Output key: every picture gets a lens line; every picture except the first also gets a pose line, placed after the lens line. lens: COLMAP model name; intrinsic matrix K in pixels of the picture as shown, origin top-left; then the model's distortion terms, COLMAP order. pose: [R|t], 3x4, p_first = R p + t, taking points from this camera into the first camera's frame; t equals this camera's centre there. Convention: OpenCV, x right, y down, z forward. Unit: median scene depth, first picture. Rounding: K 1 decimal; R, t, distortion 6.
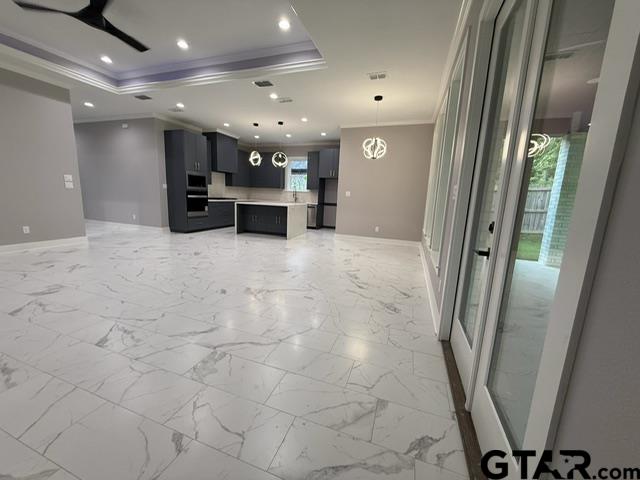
lens RADIAL K [[255.0, 0, 318.4], [0, 255.0, 239.8], [0, 0, 1]] dist [-0.000988, -0.000306]
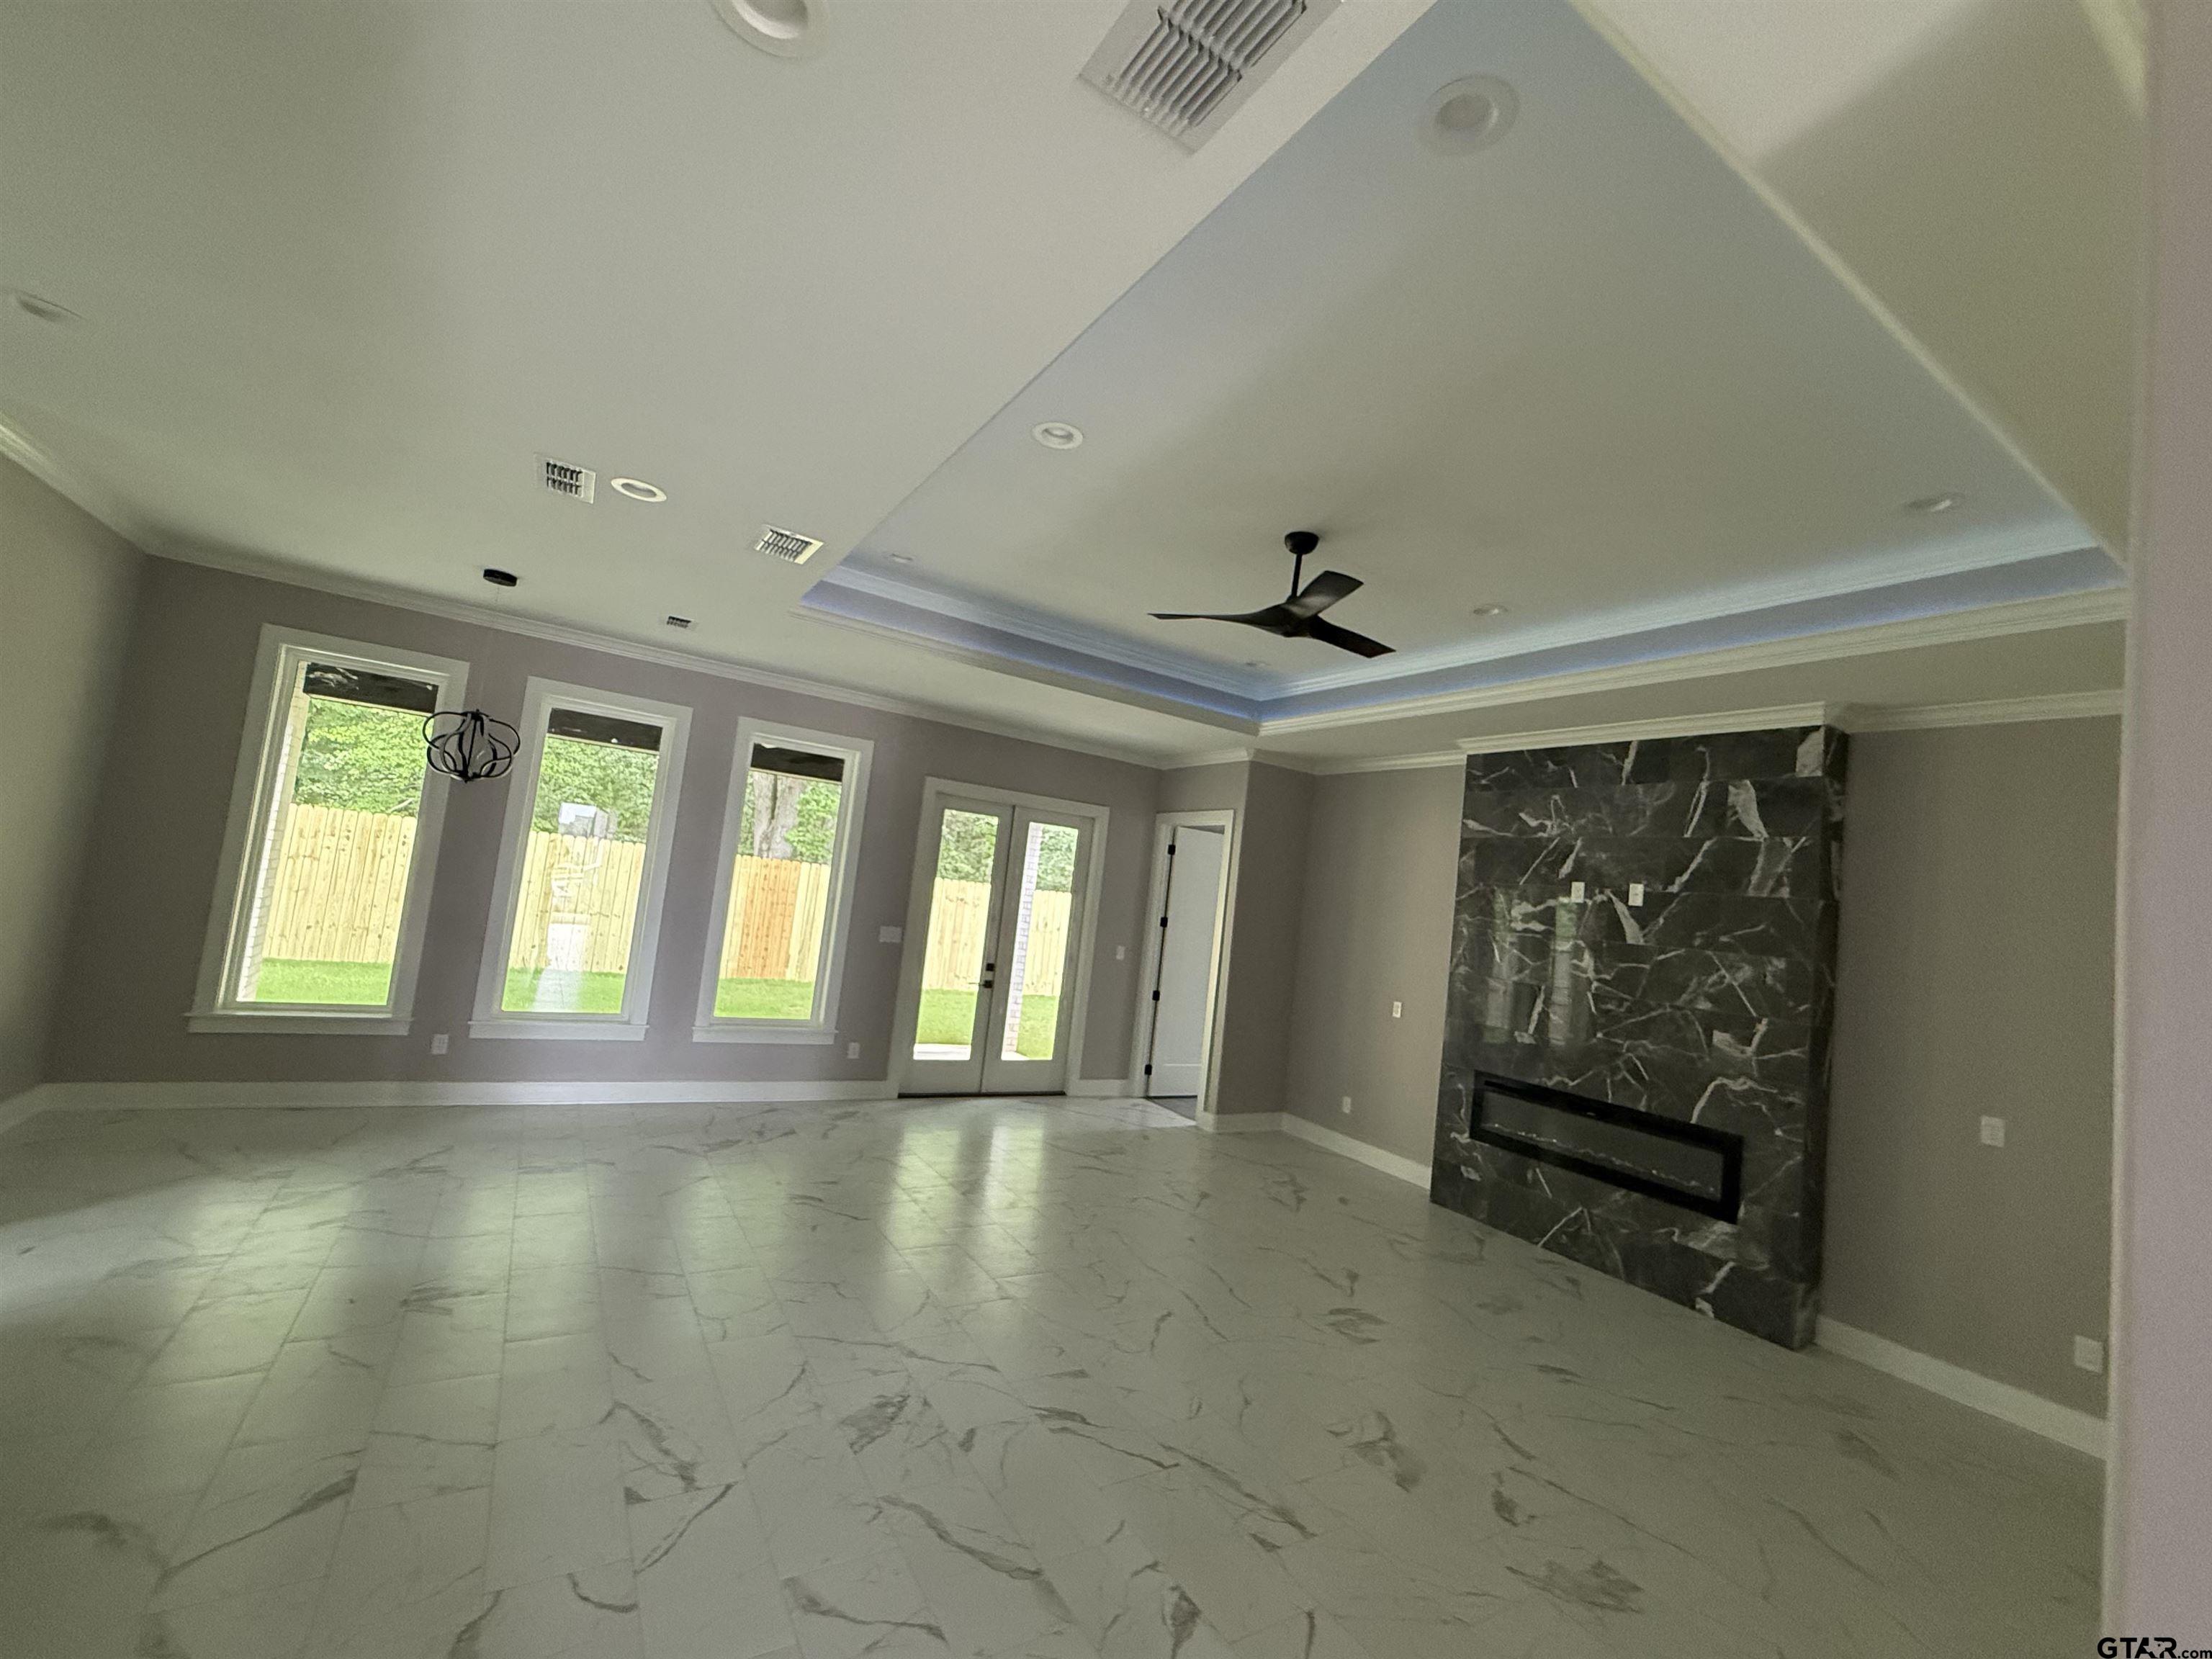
lens RADIAL K [[913.3, 0, 1106.0], [0, 913.3, 829.5], [0, 0, 1]] dist [-0.004164, -0.000227]
pose [[-0.770820, -0.082879, 0.631638, -1.096475], [-0.040234, 0.995855, 0.081569, -0.450839], [-0.635781, 0.037461, -0.770960, 1.583579]]
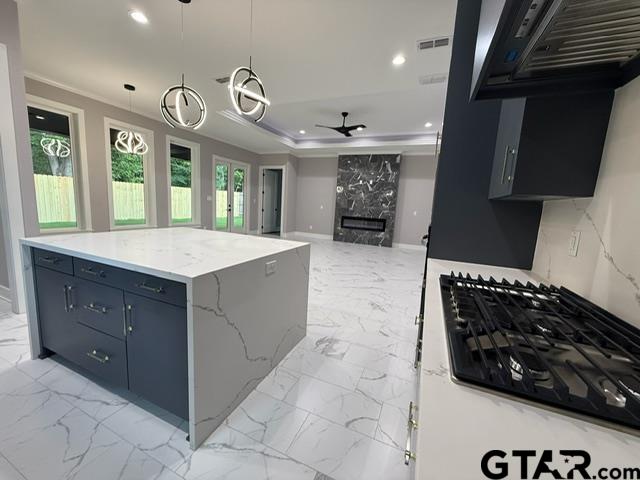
lens RADIAL K [[255.0, 0, 318.4], [0, 255.0, 239.8], [0, 0, 1]] dist [-0.000988, -0.000306]
pose [[-0.992712, -0.109208, 0.050950, -0.615020], [-0.088442, 0.947419, 0.307530, -0.444194], [-0.081856, 0.300783, -0.950173, 2.276889]]
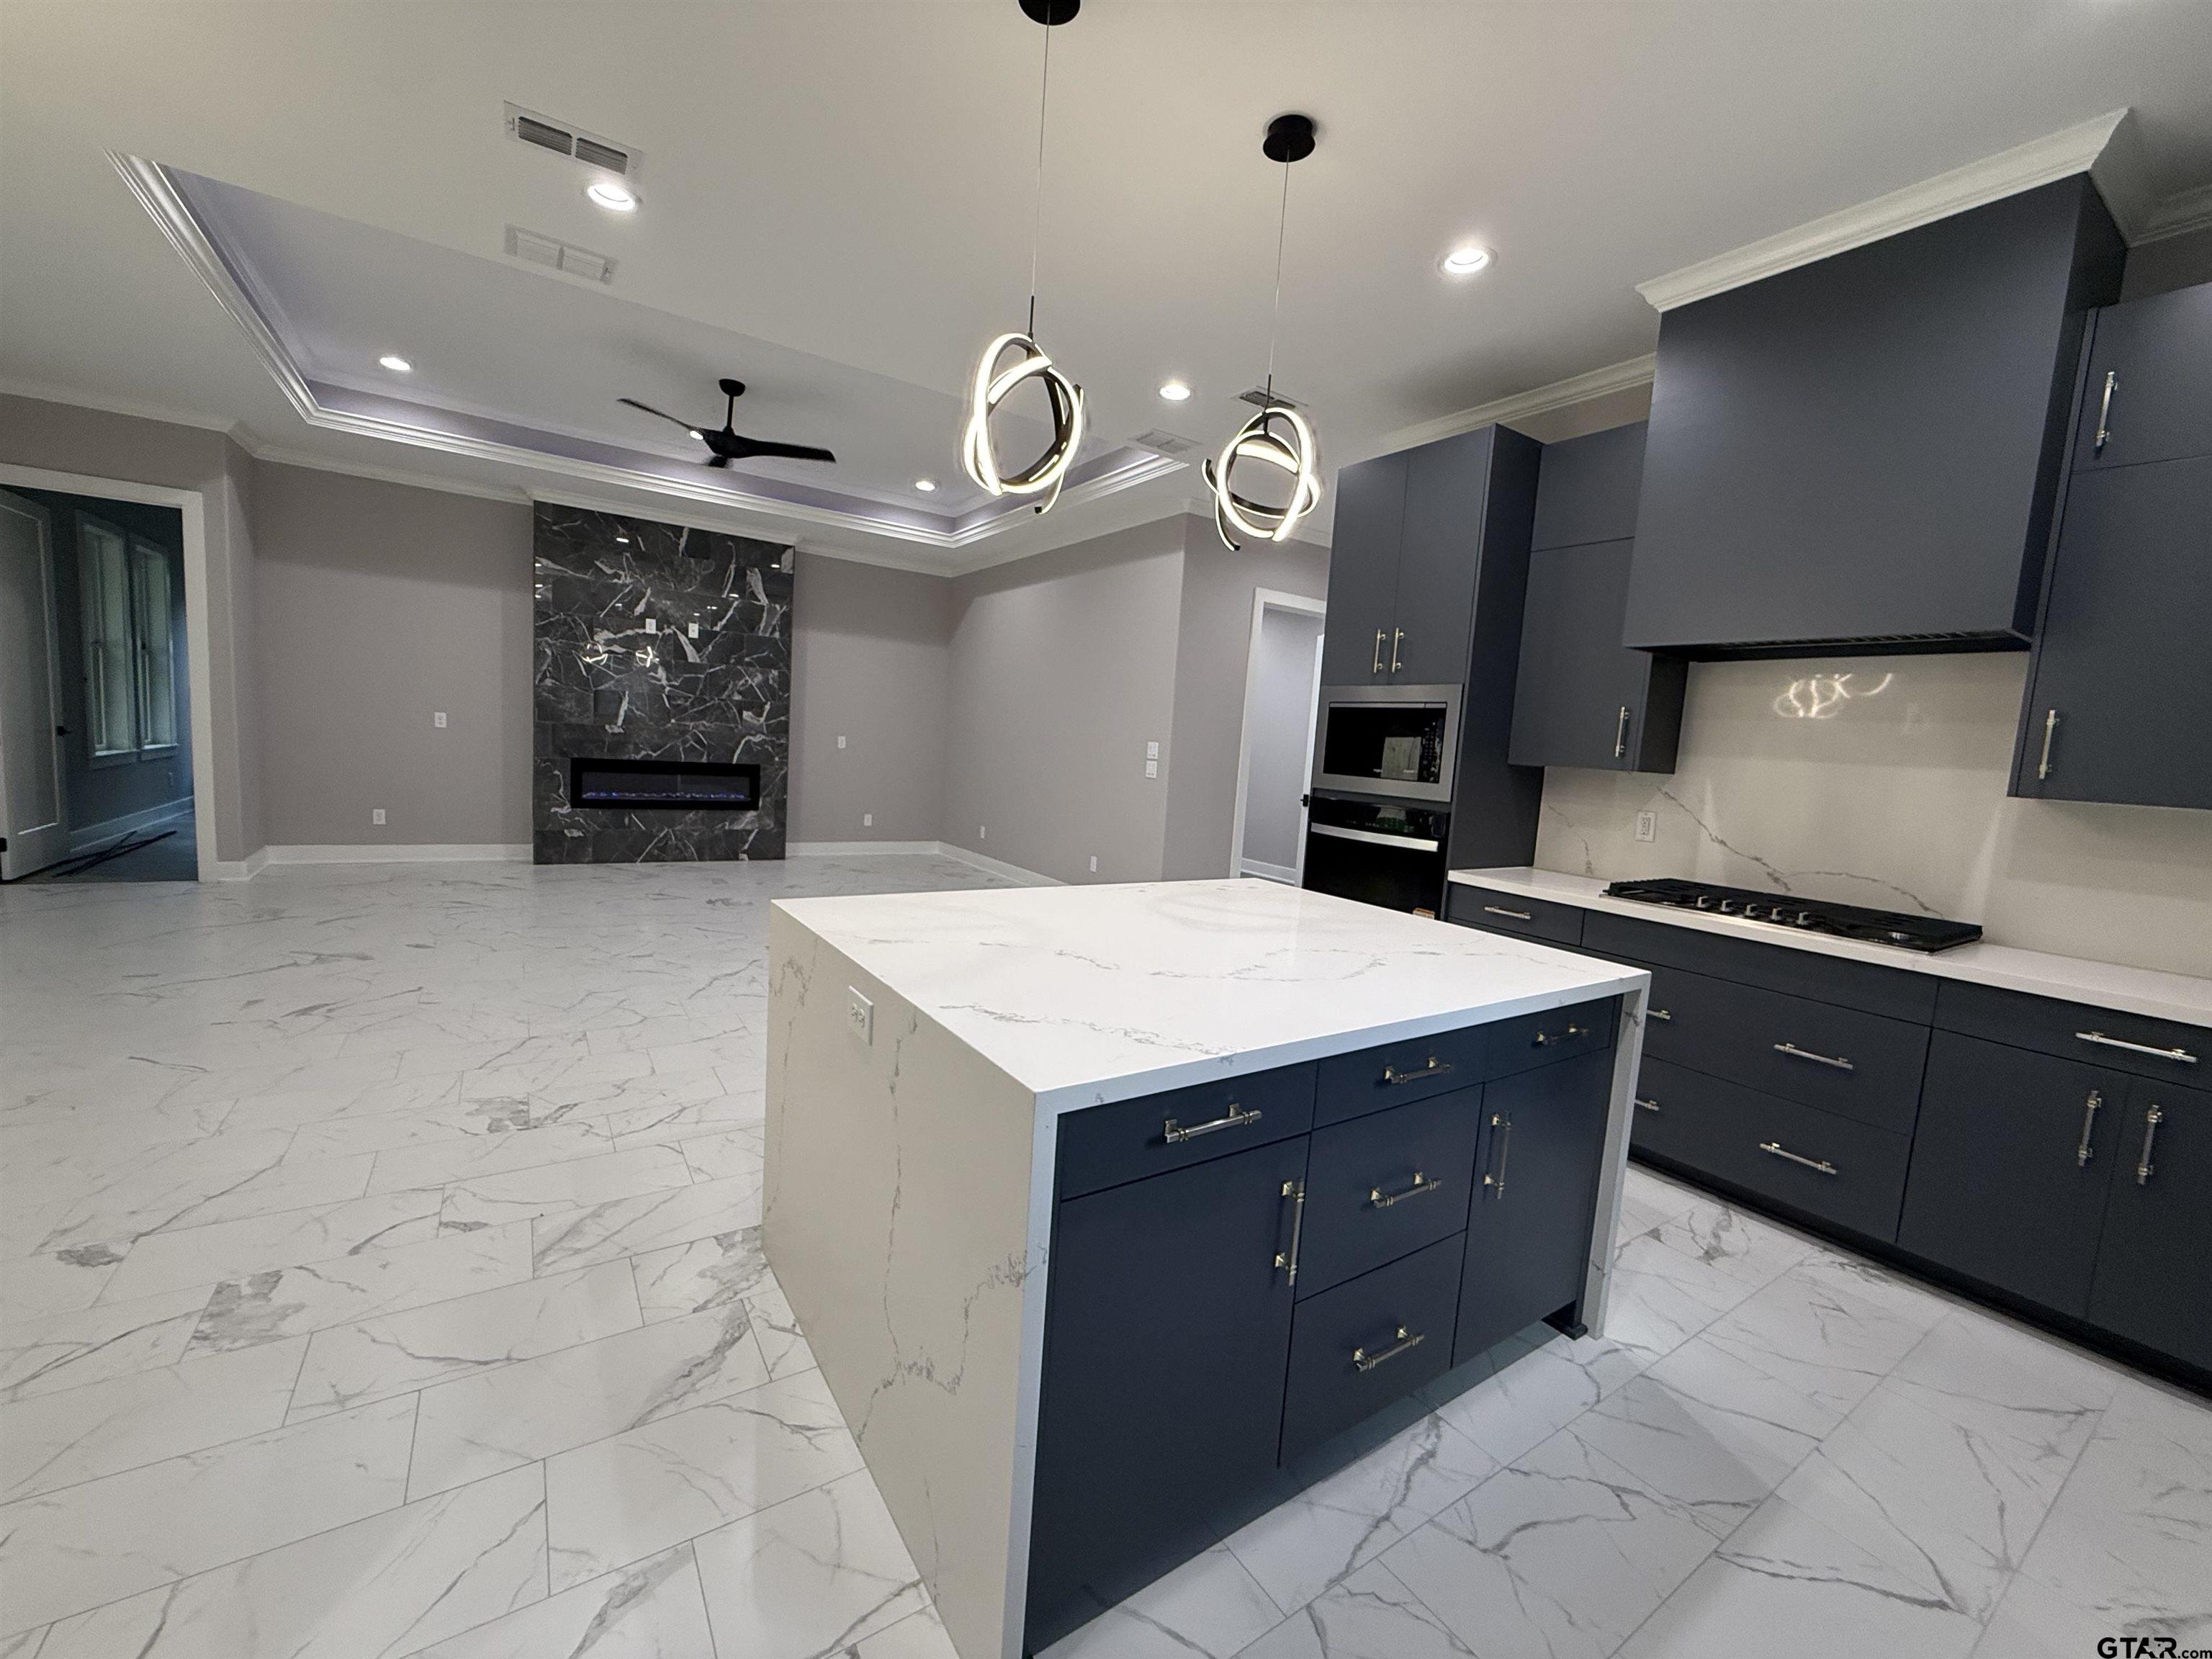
lens RADIAL K [[881.3, 0, 1100.4], [0, 881.3, 828.7], [0, 0, 1]] dist [-0.000988, -0.000306]
pose [[-0.594568, -0.001468, -0.804044, 0.123586], [-0.227025, 0.959615, 0.166127, -0.395798], [0.771329, 0.281312, -0.570890, 2.052846]]
